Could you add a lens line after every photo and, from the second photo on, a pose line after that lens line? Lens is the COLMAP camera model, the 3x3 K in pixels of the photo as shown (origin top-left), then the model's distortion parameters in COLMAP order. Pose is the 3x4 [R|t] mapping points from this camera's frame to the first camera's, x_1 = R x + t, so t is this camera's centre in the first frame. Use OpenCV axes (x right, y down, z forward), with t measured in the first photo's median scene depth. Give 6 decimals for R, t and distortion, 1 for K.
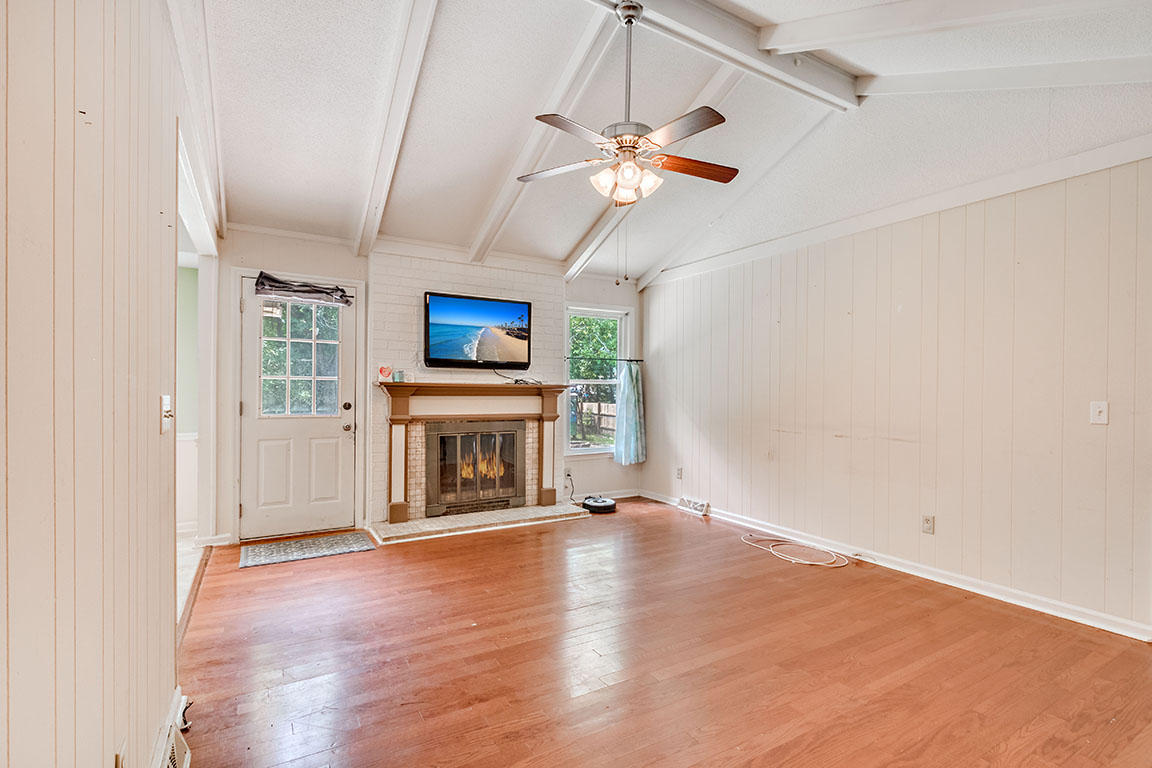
lens RADIAL K [[533.0, 0, 583.7], [0, 533.0, 398.0], [0, 0, 1]] dist [-0.000382, -0.000970]
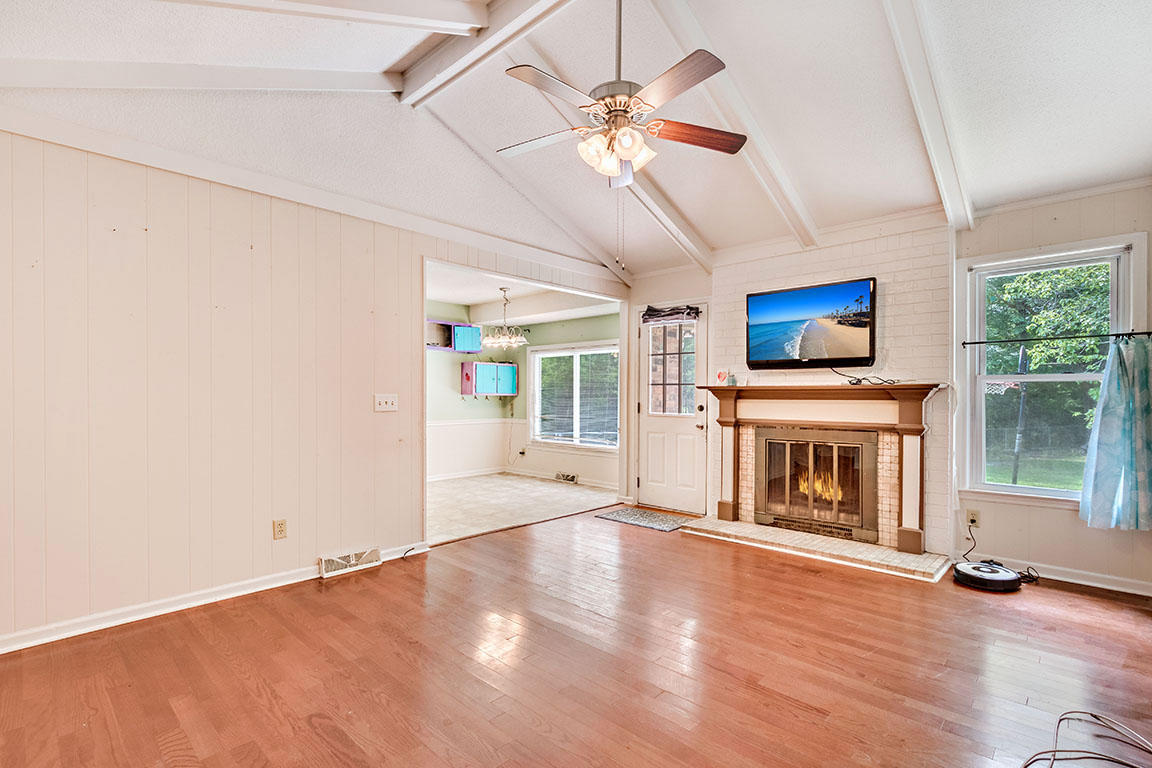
lens RADIAL K [[533.0, 0, 583.7], [0, 533.0, 398.0], [0, 0, 1]] dist [-0.000382, -0.000970]
pose [[0.280267, -0.001998, -0.959920, 0.544358], [-0.012946, 0.999899, -0.005861, 0.003685], [0.959835, 0.014069, 0.280213, 0.410469]]
